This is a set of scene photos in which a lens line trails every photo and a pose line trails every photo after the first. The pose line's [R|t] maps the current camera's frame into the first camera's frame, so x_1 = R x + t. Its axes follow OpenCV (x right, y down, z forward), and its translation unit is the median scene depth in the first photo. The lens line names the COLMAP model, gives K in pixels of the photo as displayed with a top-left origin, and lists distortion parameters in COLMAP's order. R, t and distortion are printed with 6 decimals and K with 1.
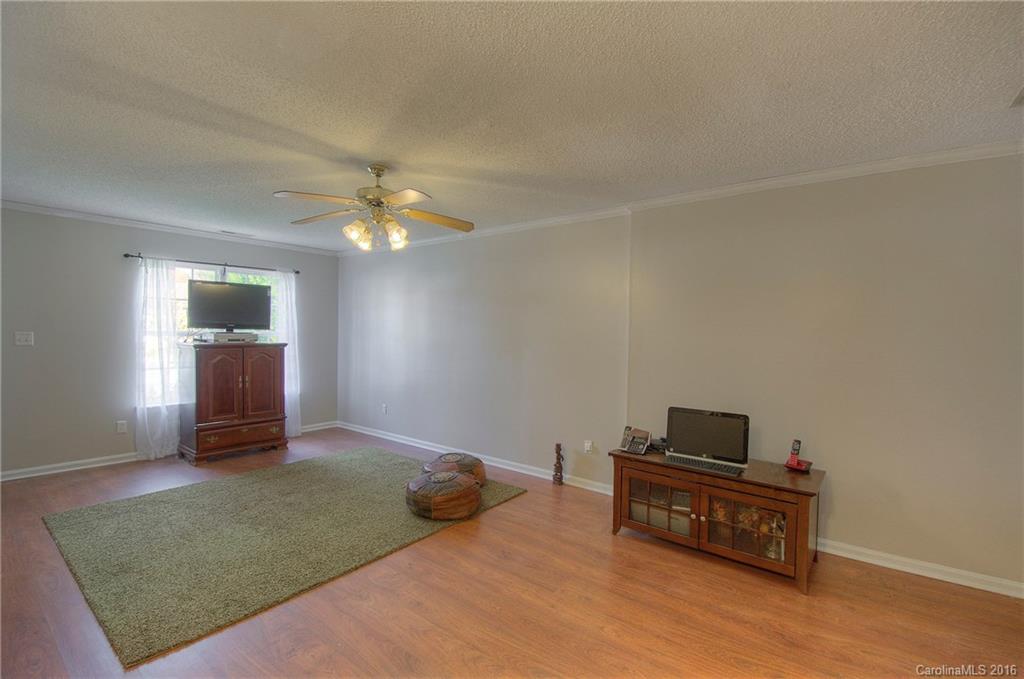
lens RADIAL K [[468.4, 0, 508.0], [0, 468.4, 339.5], [0, 0, 1]] dist [-0.013631, -0.000657]
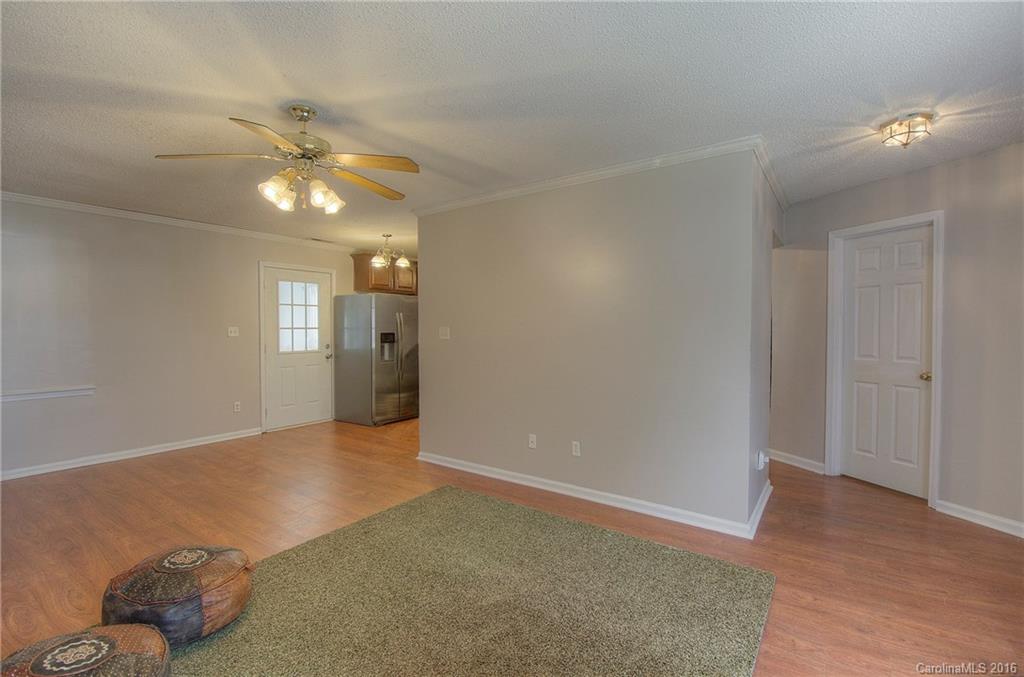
lens RADIAL K [[468.4, 0, 508.0], [0, 468.4, 338.5], [0, 0, 1]] dist [-0.013631, -0.000657]
pose [[-0.998198, 0.001593, -0.059979, -0.581193], [-0.002011, 0.998197, 0.059987, -0.012498], [0.059966, 0.060000, -0.996396, 1.839126]]
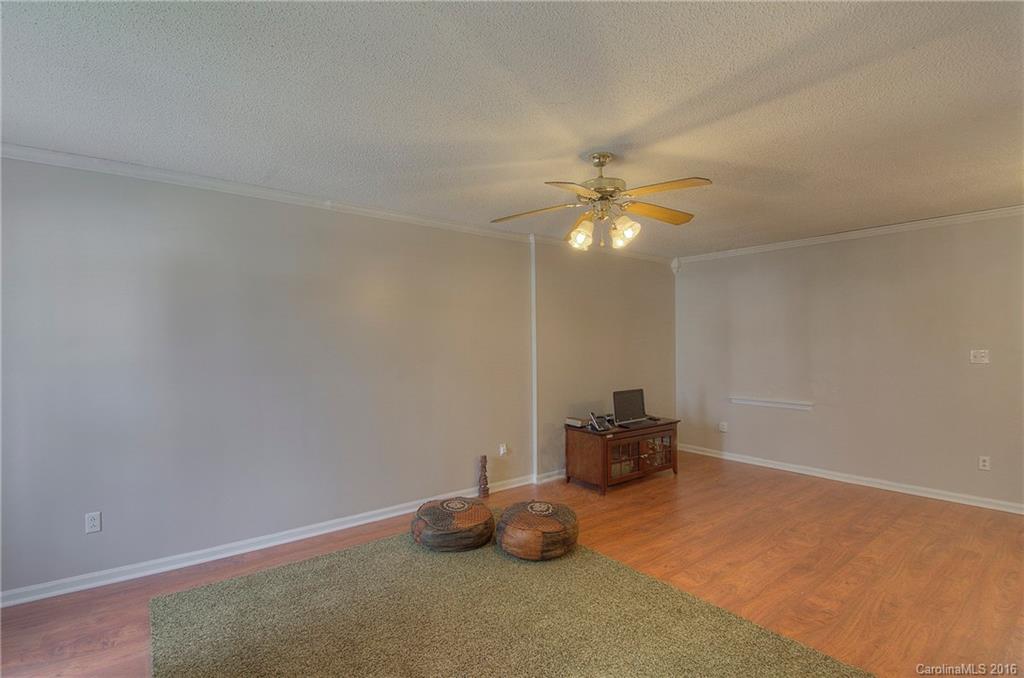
lens RADIAL K [[468.4, 0, 508.0], [0, 468.4, 339.0], [0, 0, 1]] dist [-0.013631, -0.000657]
pose [[0.239738, 0.009568, 0.970790, -1.163527], [0.040554, 0.998980, -0.019860, -0.004203], [-0.969990, 0.044131, 0.239106, 0.973094]]
